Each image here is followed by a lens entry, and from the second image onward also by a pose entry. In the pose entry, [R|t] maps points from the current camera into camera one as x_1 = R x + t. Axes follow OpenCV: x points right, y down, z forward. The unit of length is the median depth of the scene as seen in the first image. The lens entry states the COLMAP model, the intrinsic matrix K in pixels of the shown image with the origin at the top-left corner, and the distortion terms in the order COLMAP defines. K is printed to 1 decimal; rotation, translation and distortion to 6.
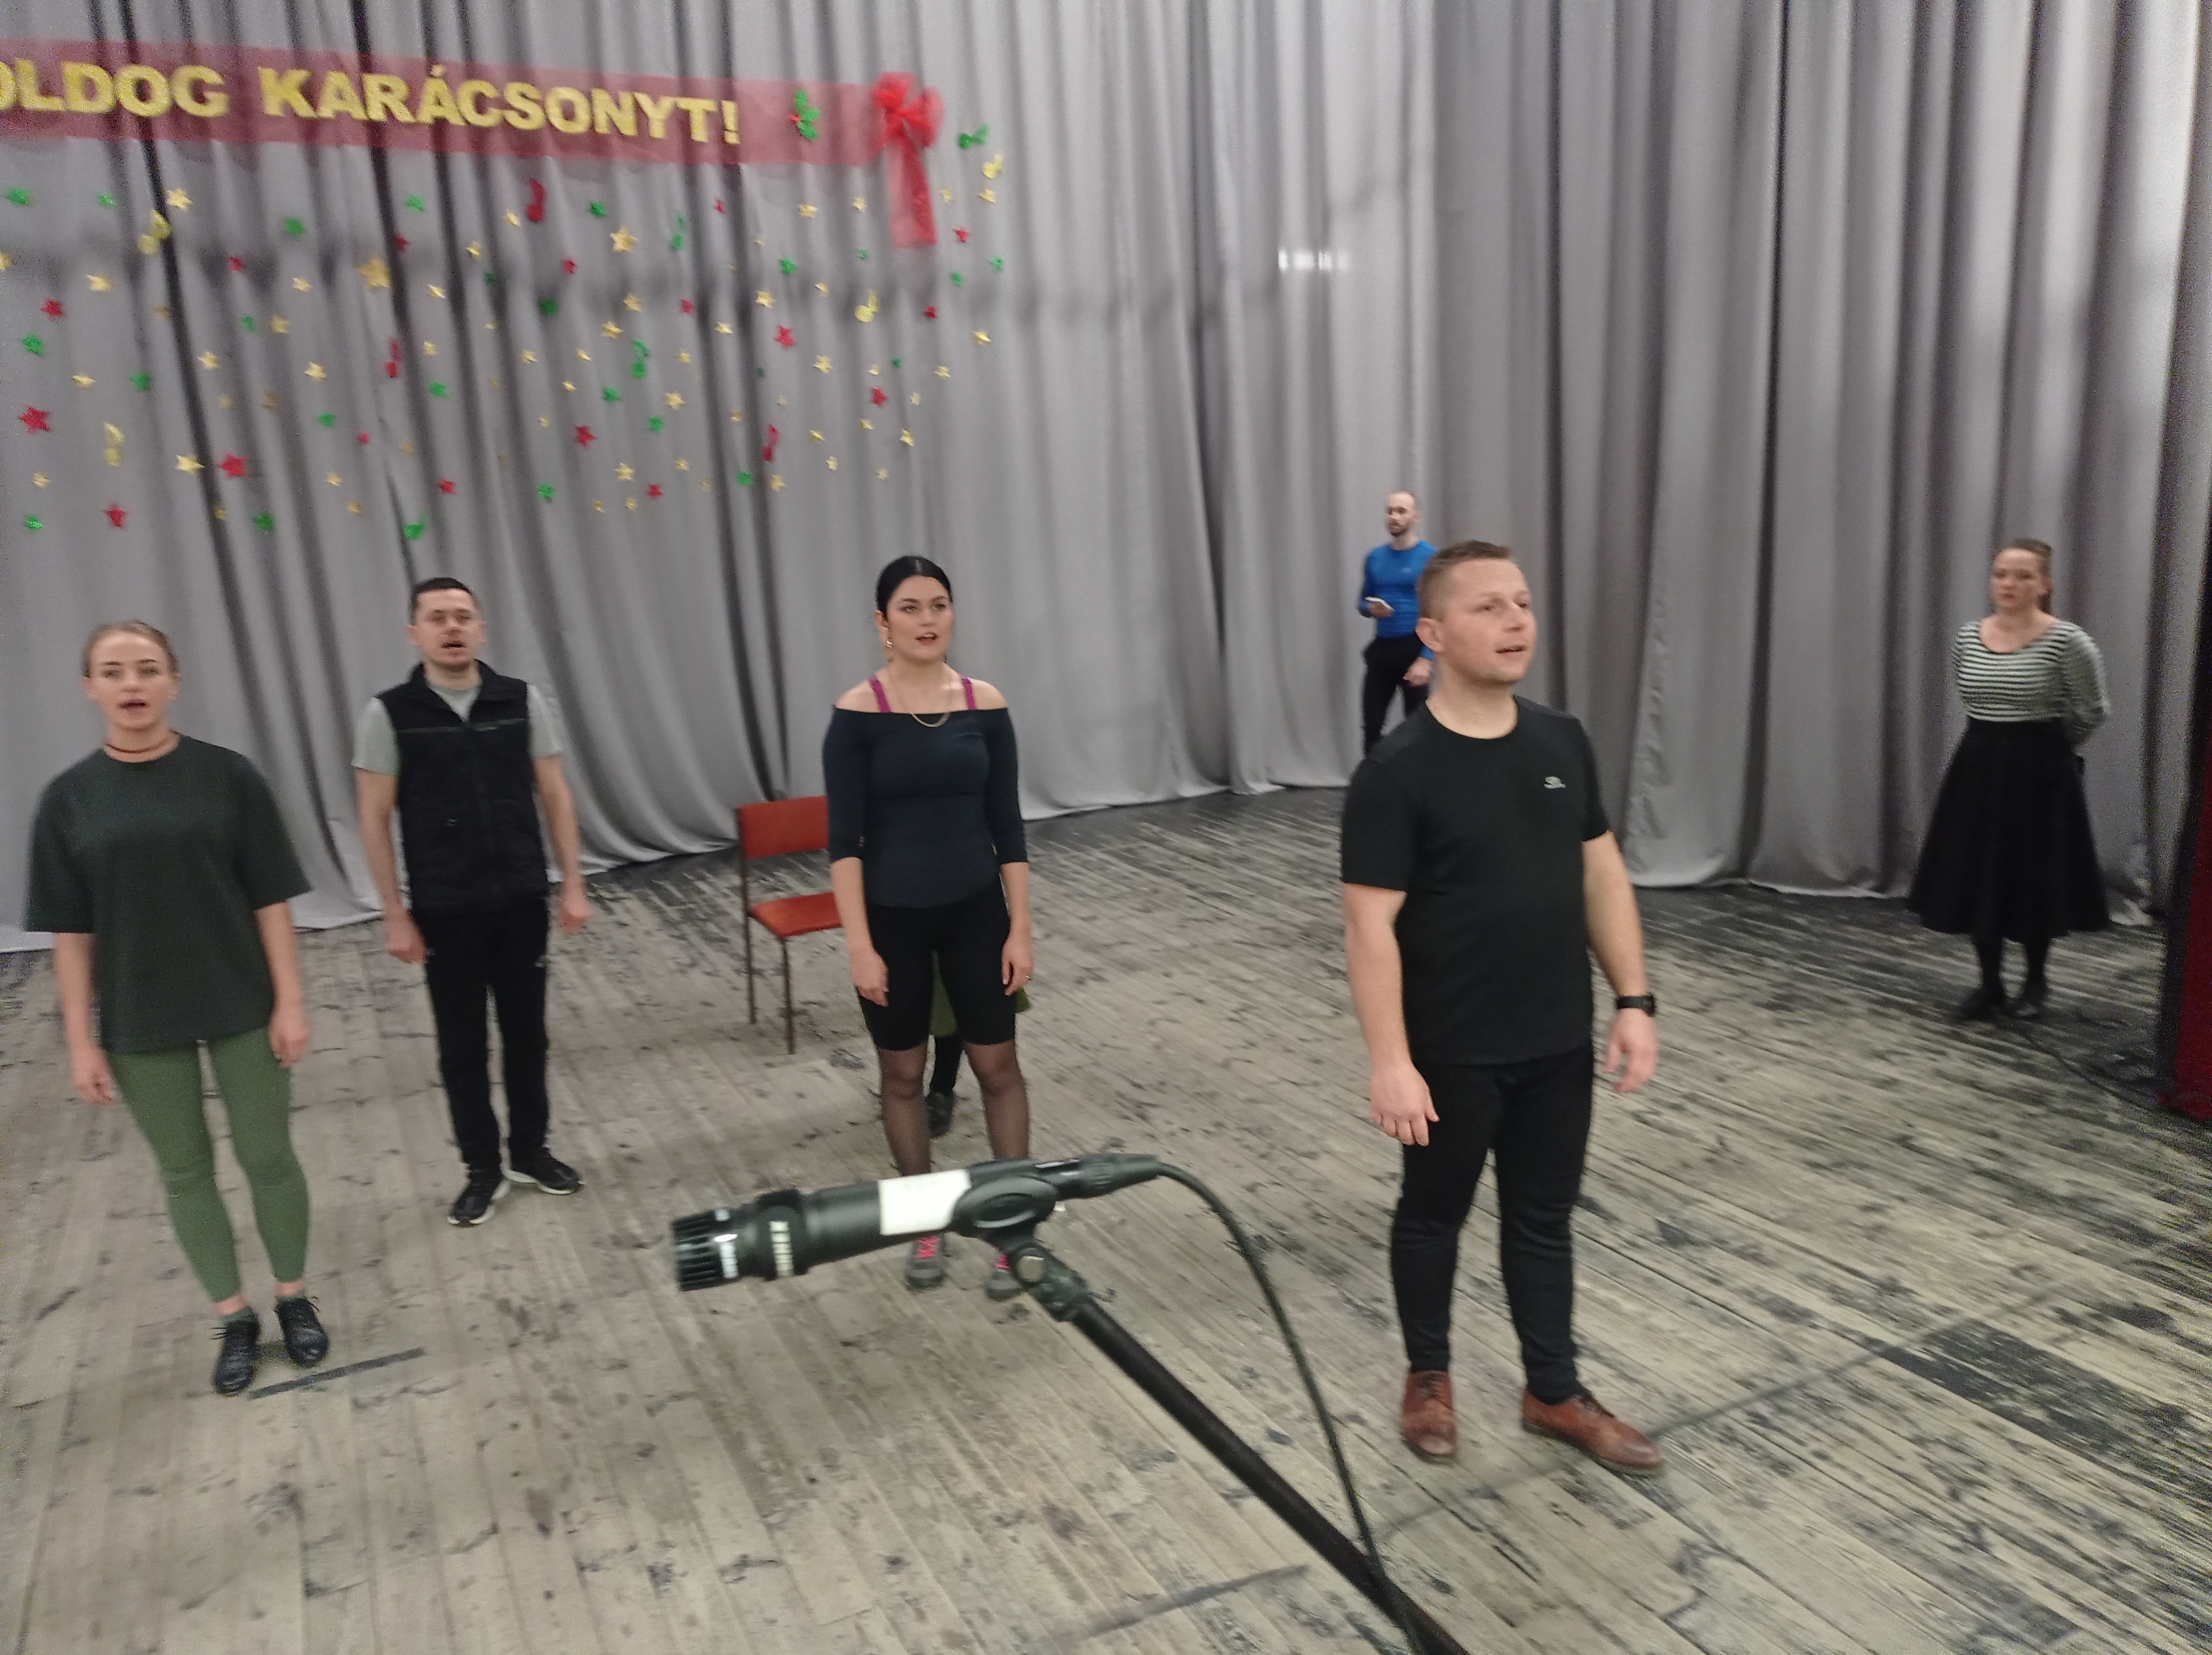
lens RADIAL K [[1647.5, 0, 1091.2], [0, 1647.5, 846.6], [0, 0, 1]] dist [0.040338, -0.035786]
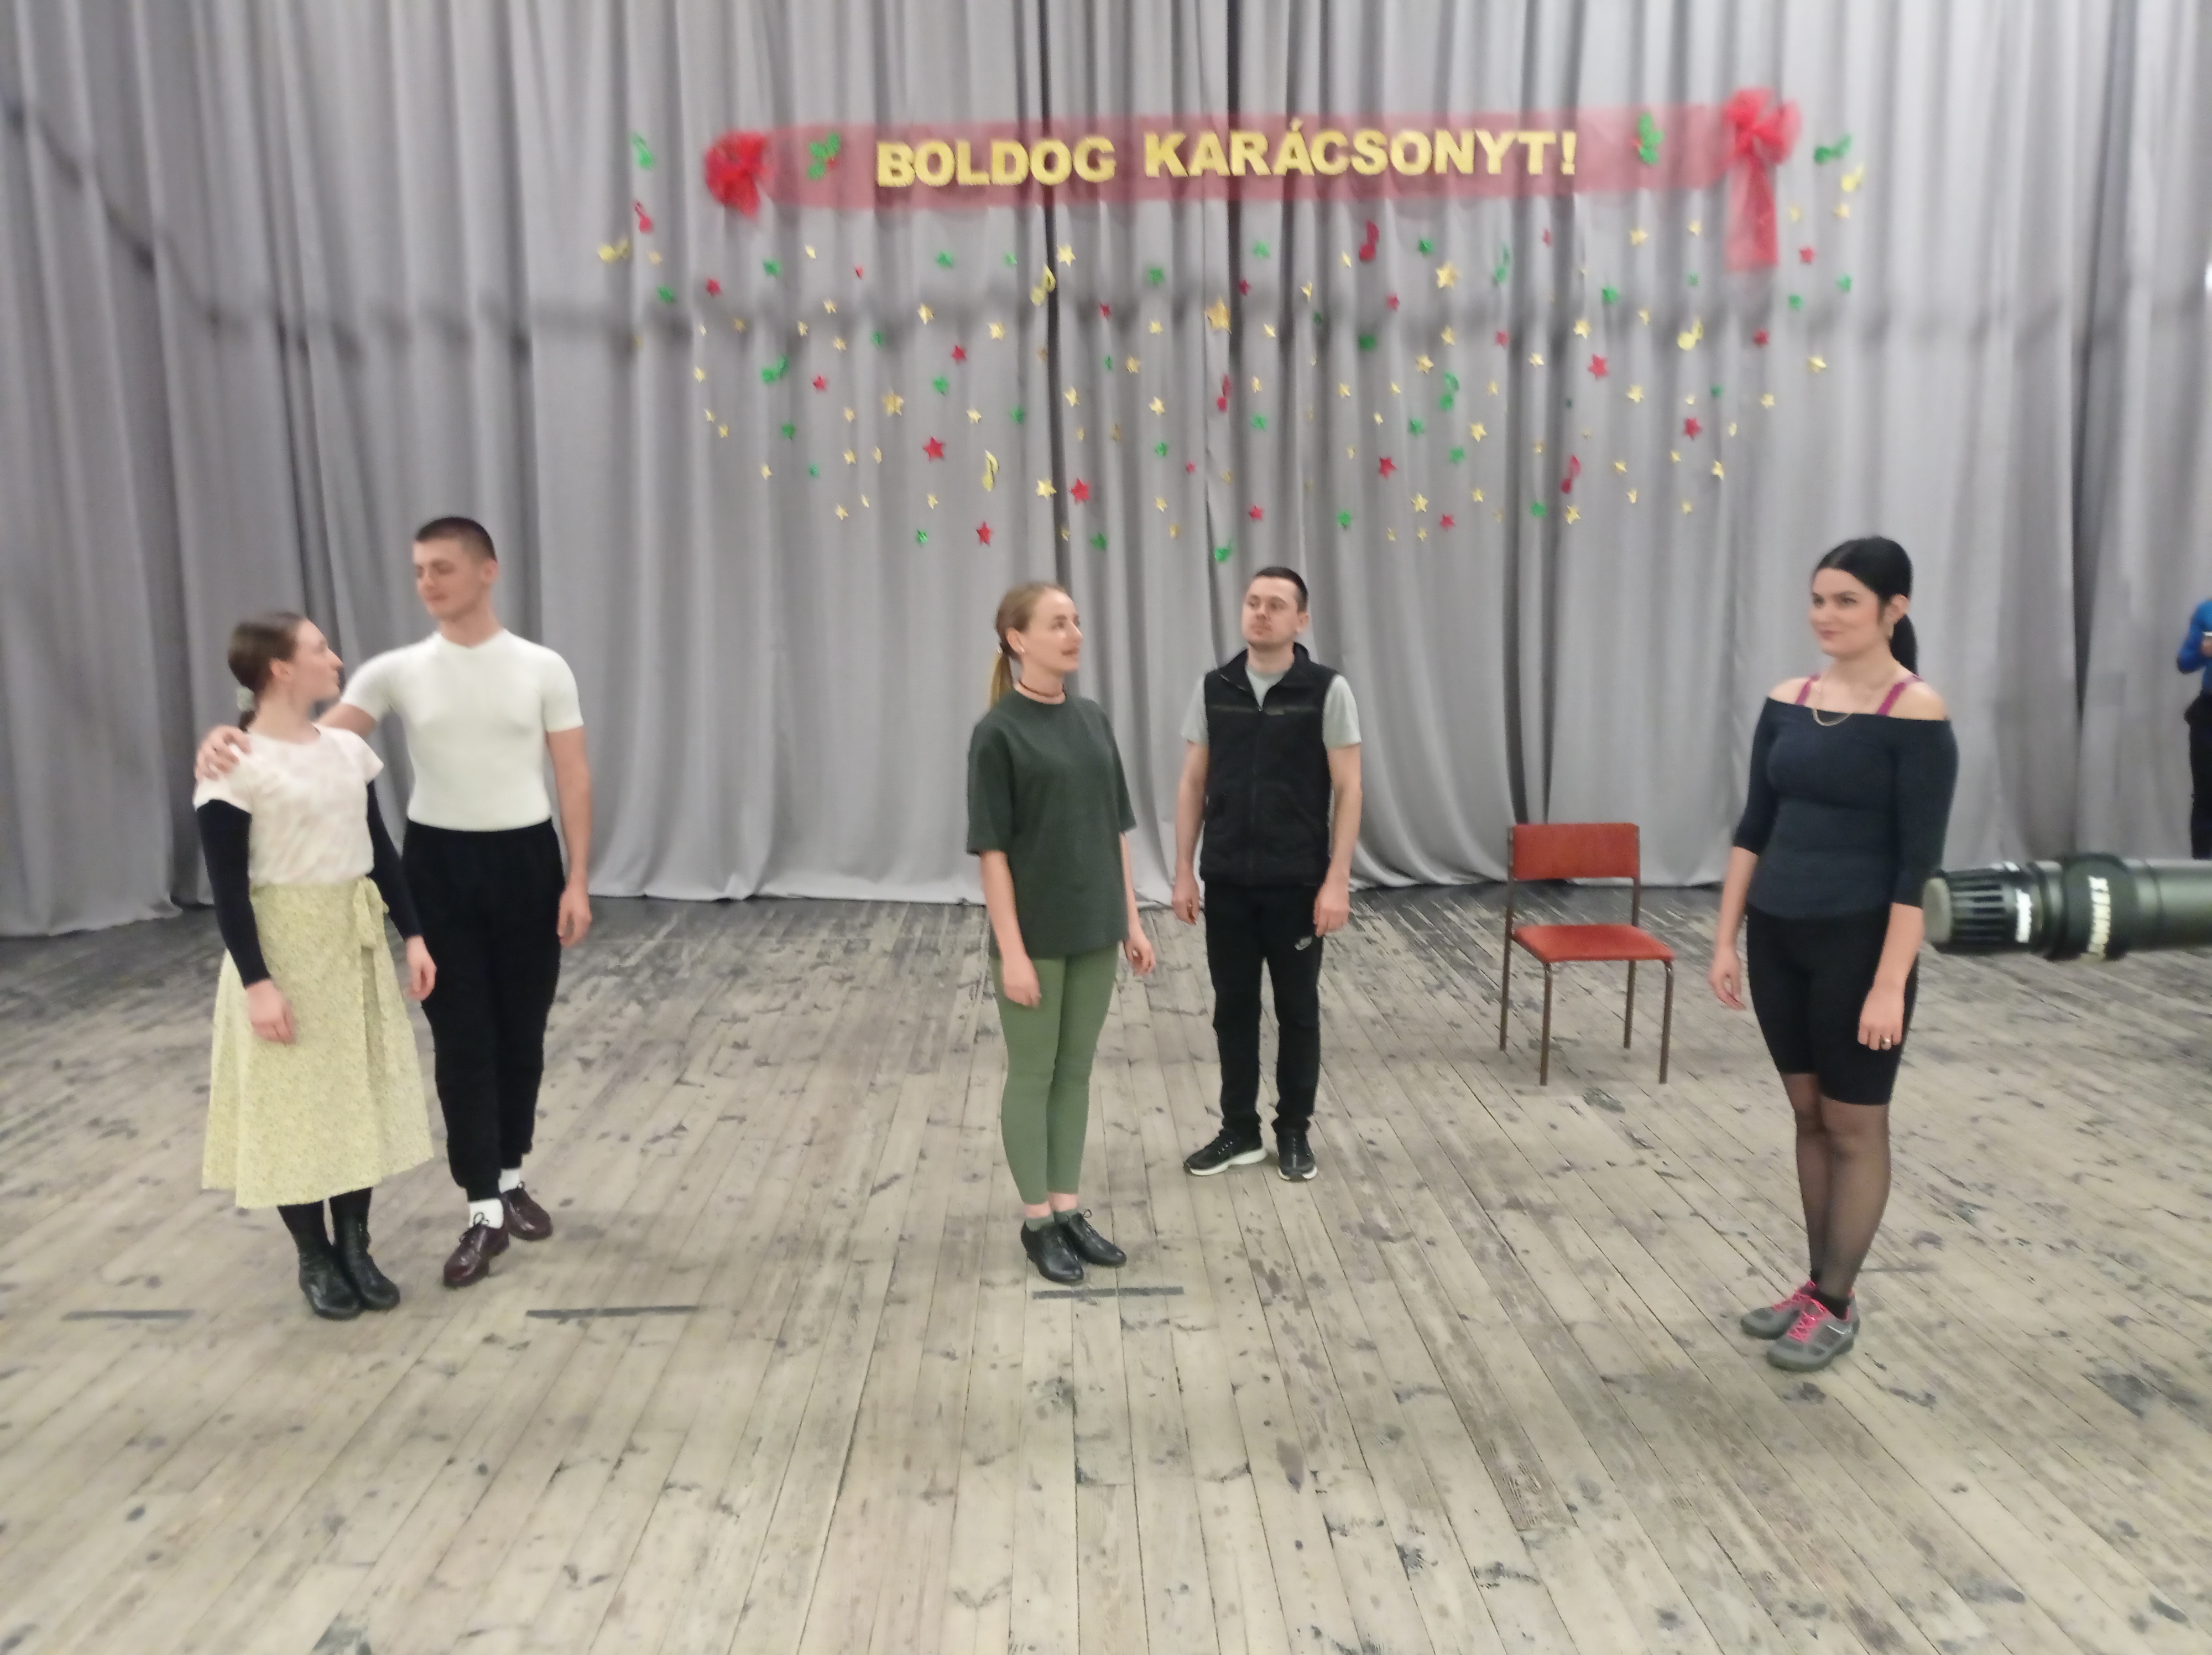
lens RADIAL K [[1647.5, 0, 1086.6], [0, 1647.5, 840.7], [0, 0, 1]] dist [0.040338, -0.035786]
pose [[0.904191, 0.096016, -0.416197, -0.027009], [-0.114901, 0.993165, -0.020502, 0.026456], [0.411384, 0.066359, 0.909043, 0.008152]]
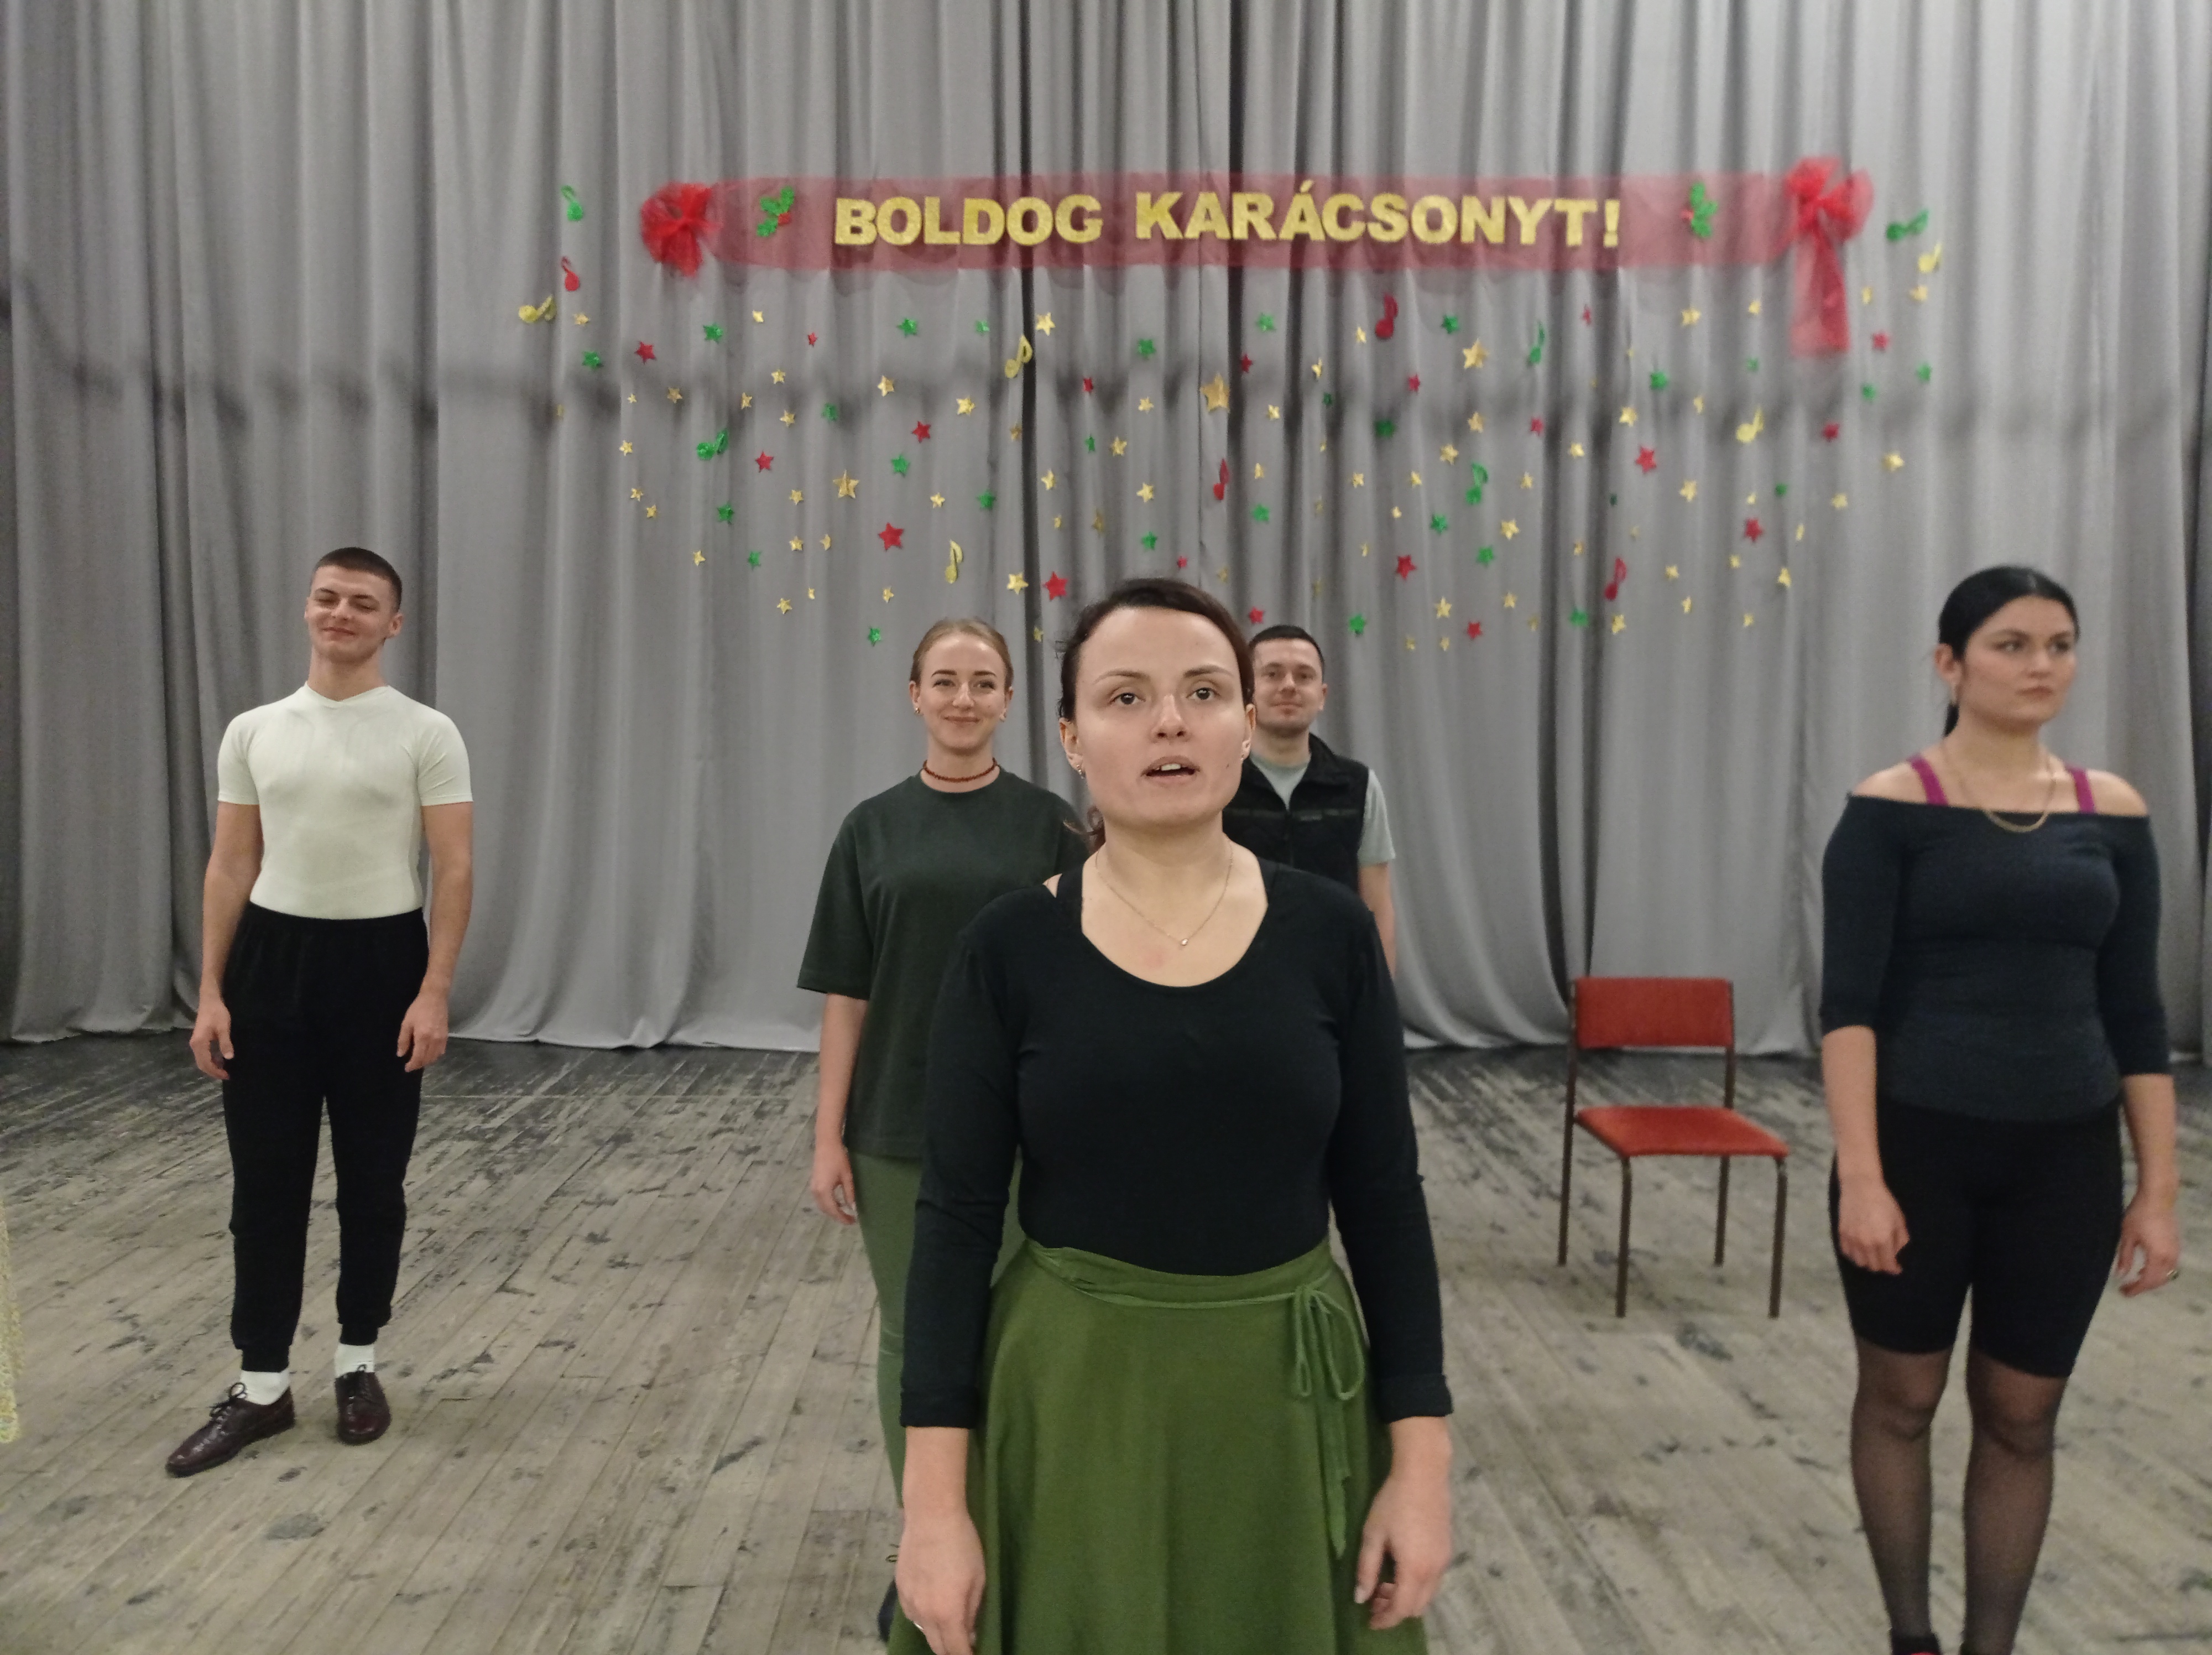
lens RADIAL K [[1647.5, 0, 1086.2], [0, 1647.5, 837.1], [0, 0, 1]] dist [0.040338, -0.035786]
pose [[0.902747, 0.075746, -0.423451, -0.075492], [-0.134977, 0.984539, -0.111642, 0.022232], [0.408447, 0.157941, 0.899014, 0.153368]]
